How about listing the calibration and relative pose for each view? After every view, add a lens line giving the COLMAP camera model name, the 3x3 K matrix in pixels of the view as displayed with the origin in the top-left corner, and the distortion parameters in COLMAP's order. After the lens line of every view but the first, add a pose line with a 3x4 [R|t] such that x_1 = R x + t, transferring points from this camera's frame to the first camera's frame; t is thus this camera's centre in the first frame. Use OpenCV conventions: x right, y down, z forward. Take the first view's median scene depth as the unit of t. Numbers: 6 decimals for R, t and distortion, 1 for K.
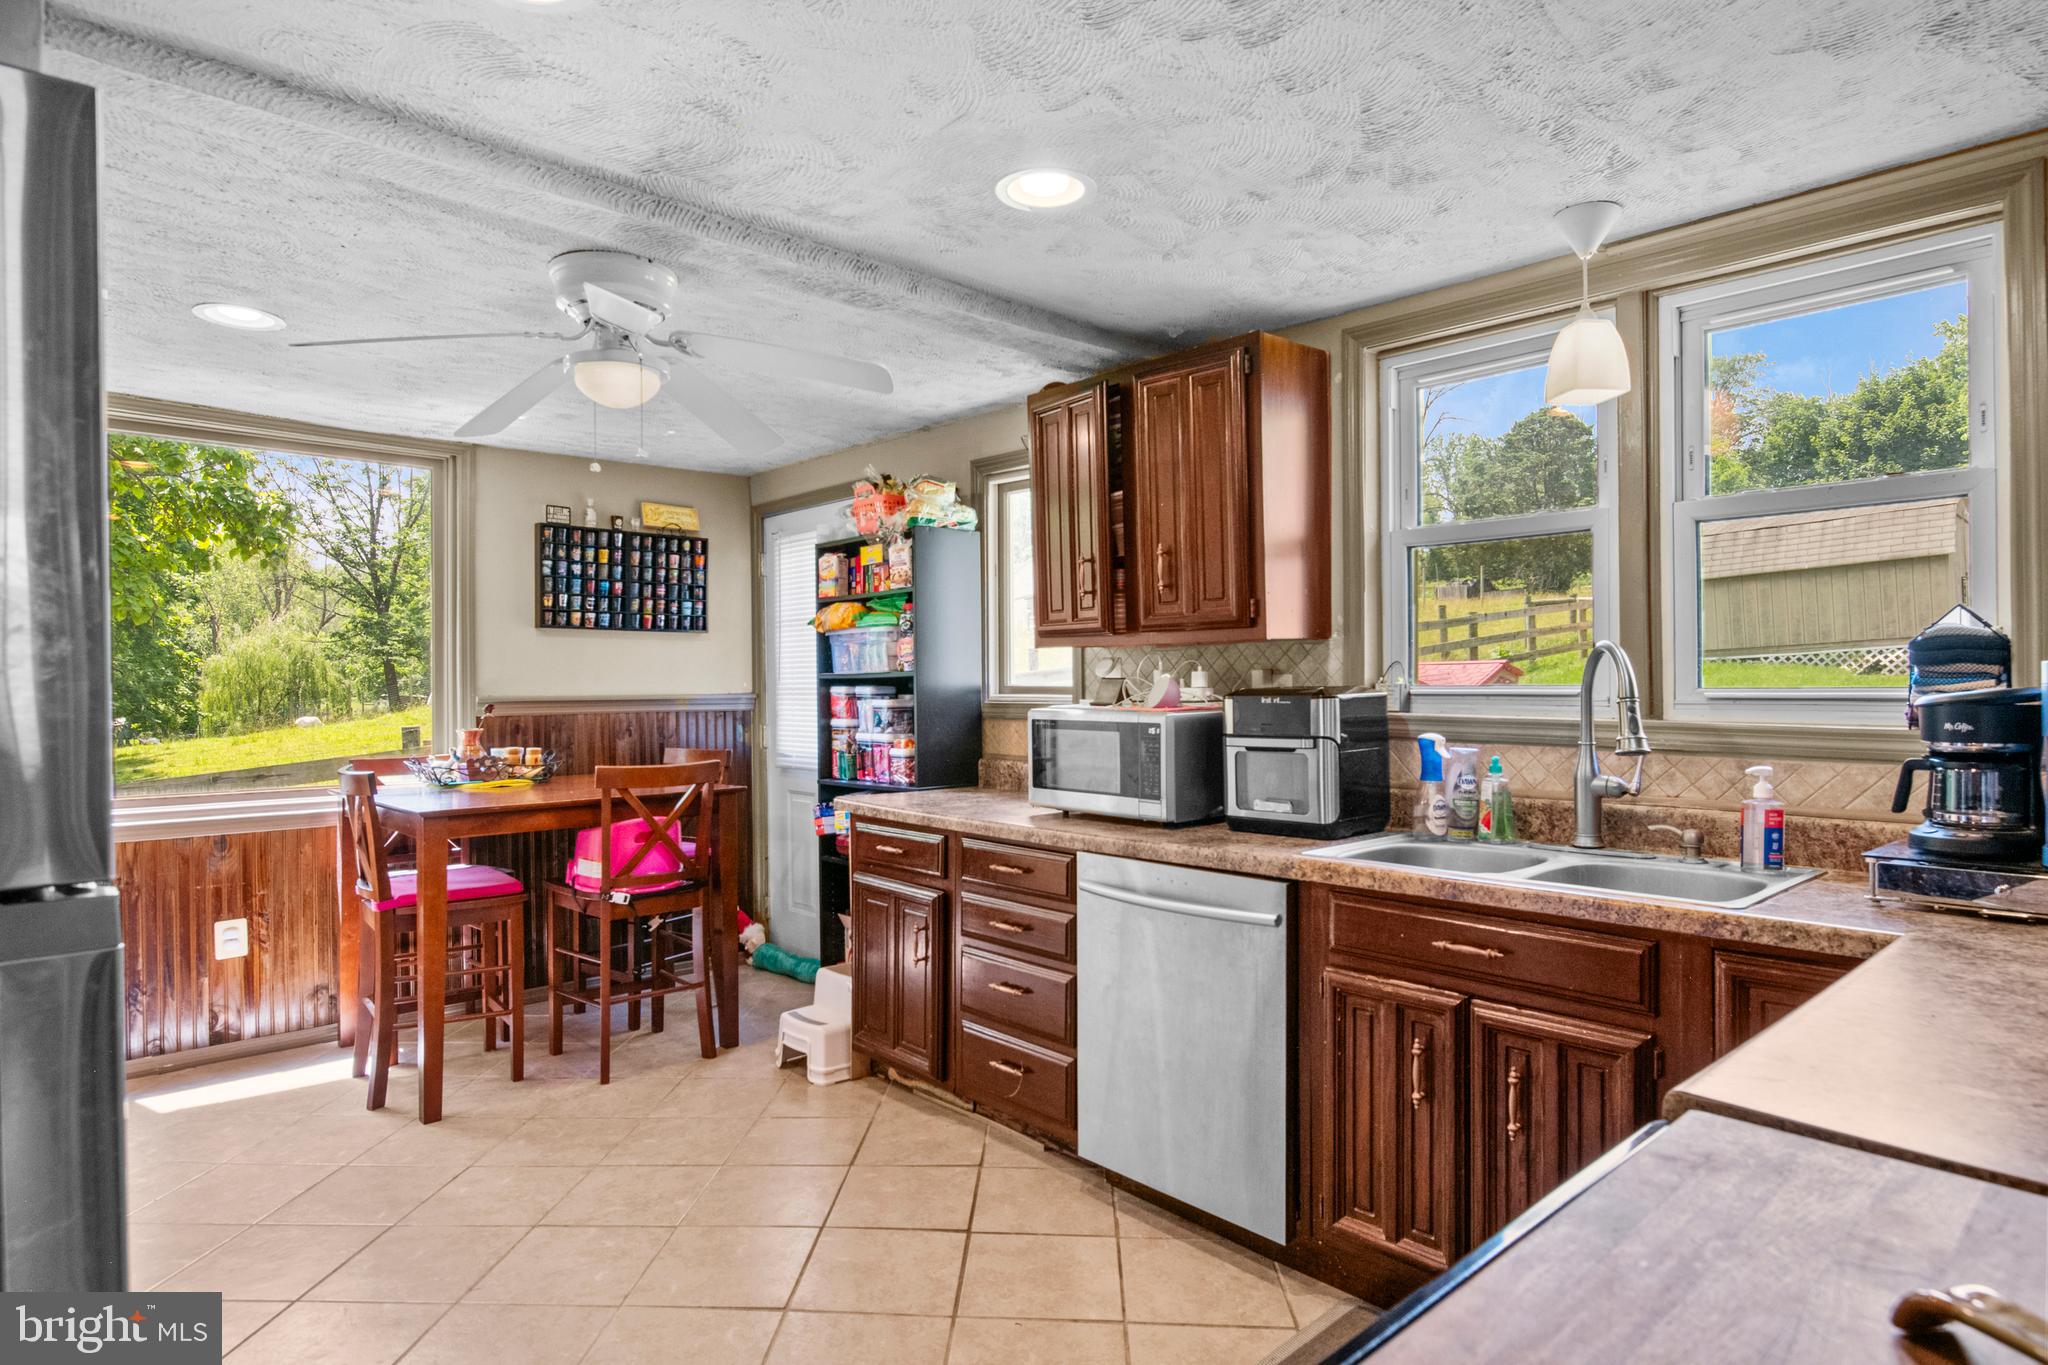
lens RADIAL K [[1113.2, 0, 985.3], [0, 1113.2, 703.8], [0, 0, 1]] dist [-0.000678, -0.004692]
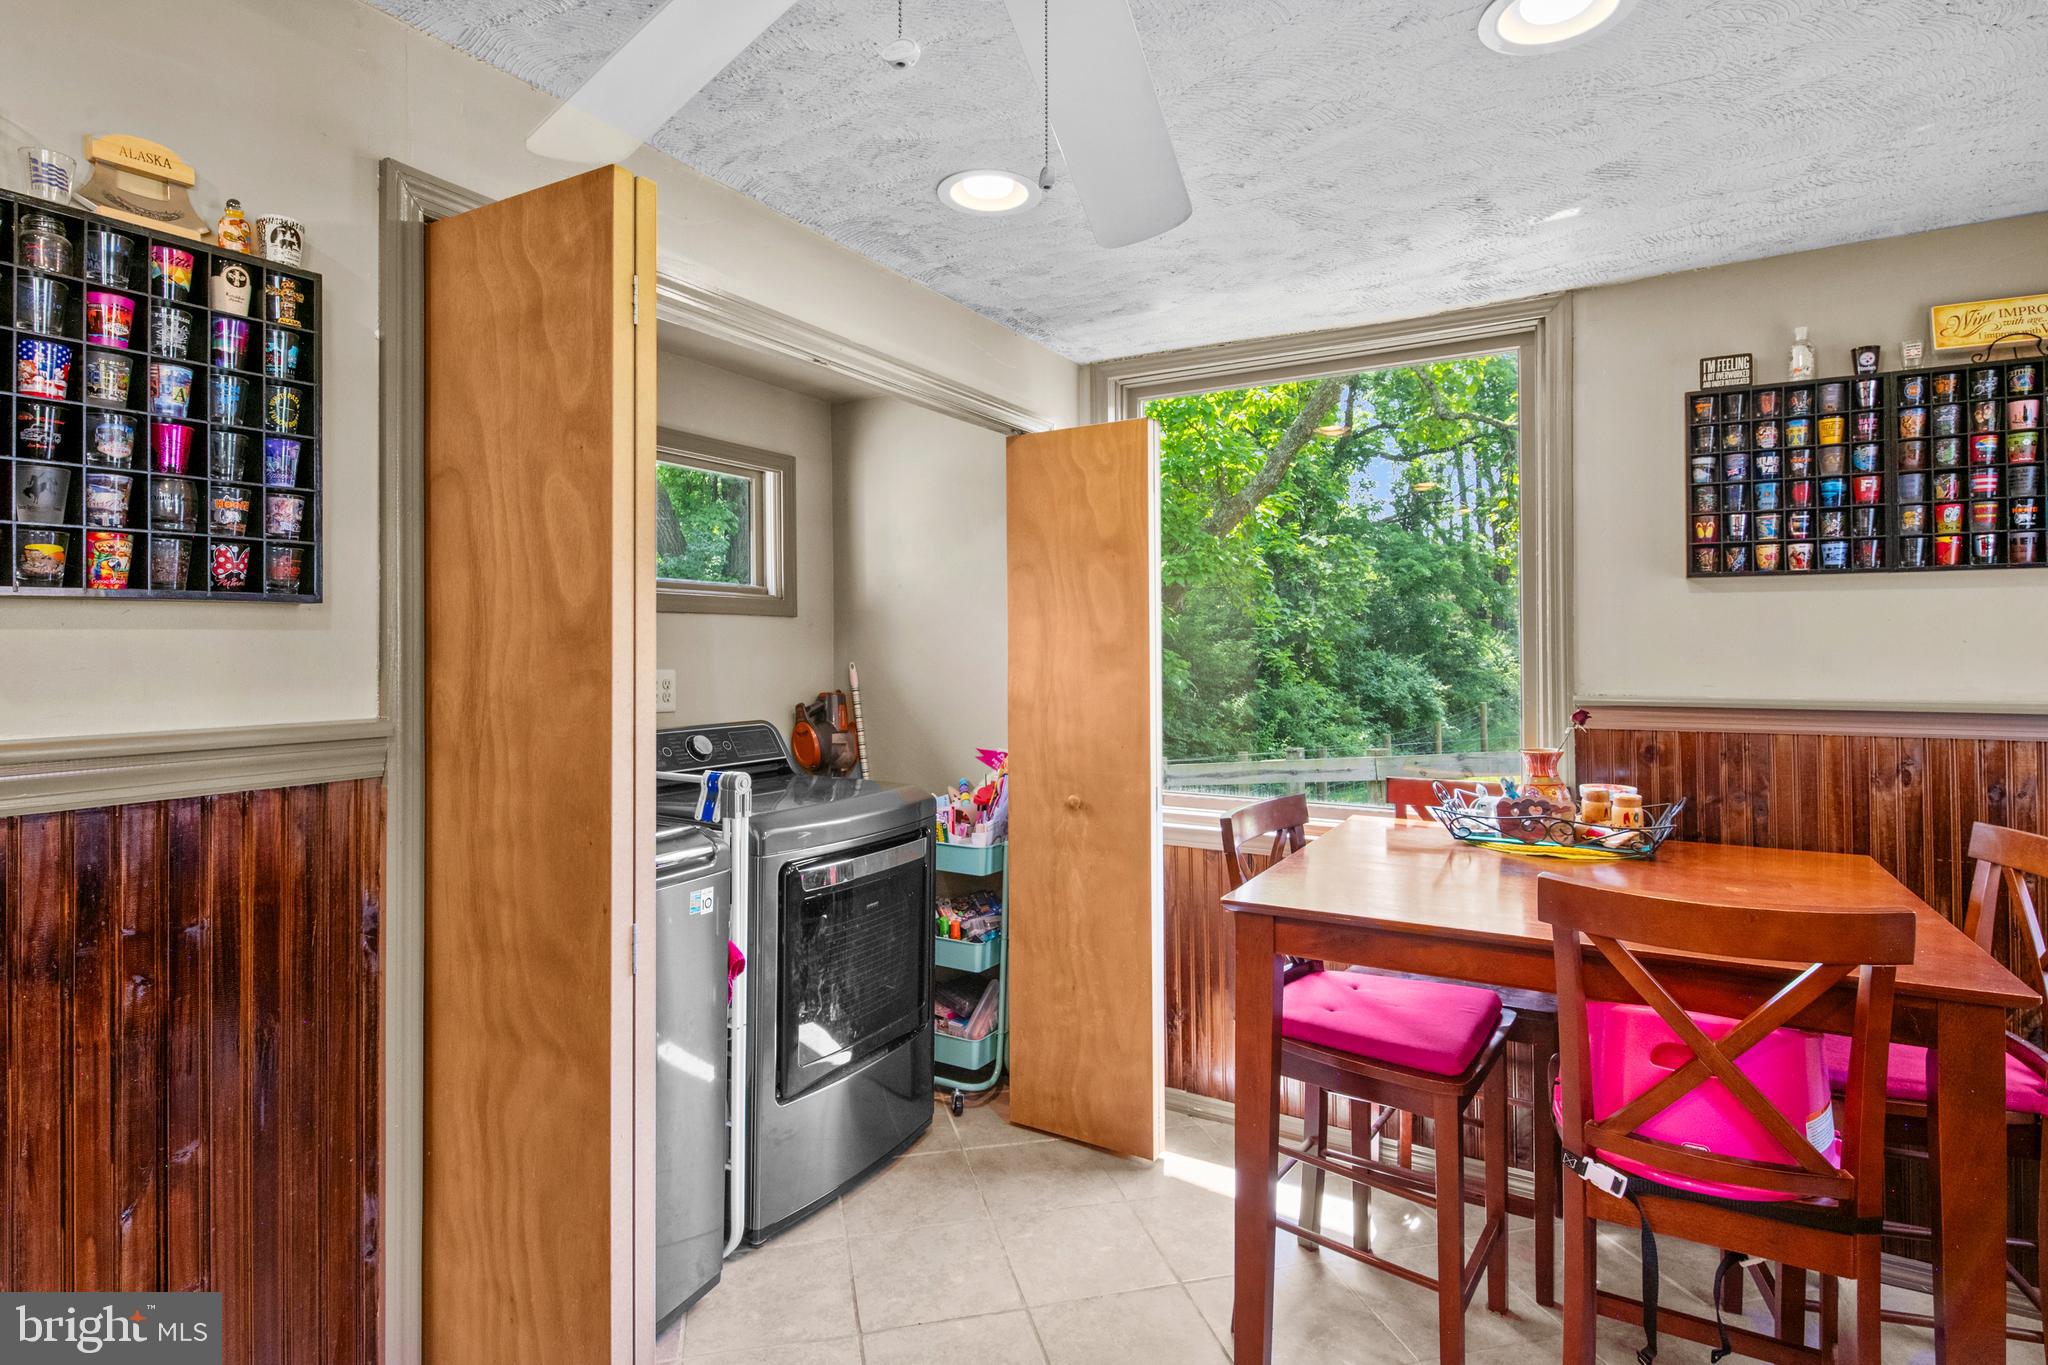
lens RADIAL K [[1033.8, 0, 1068.4], [0, 1033.8, 635.4], [0, 0, 1]] dist [0.000962, -0.003830]
pose [[0.314120, -0.006485, -0.949361, 0.000706], [-0.015935, 0.999800, -0.012102, -0.026782], [0.949250, 0.018930, 0.313954, 0.521122]]
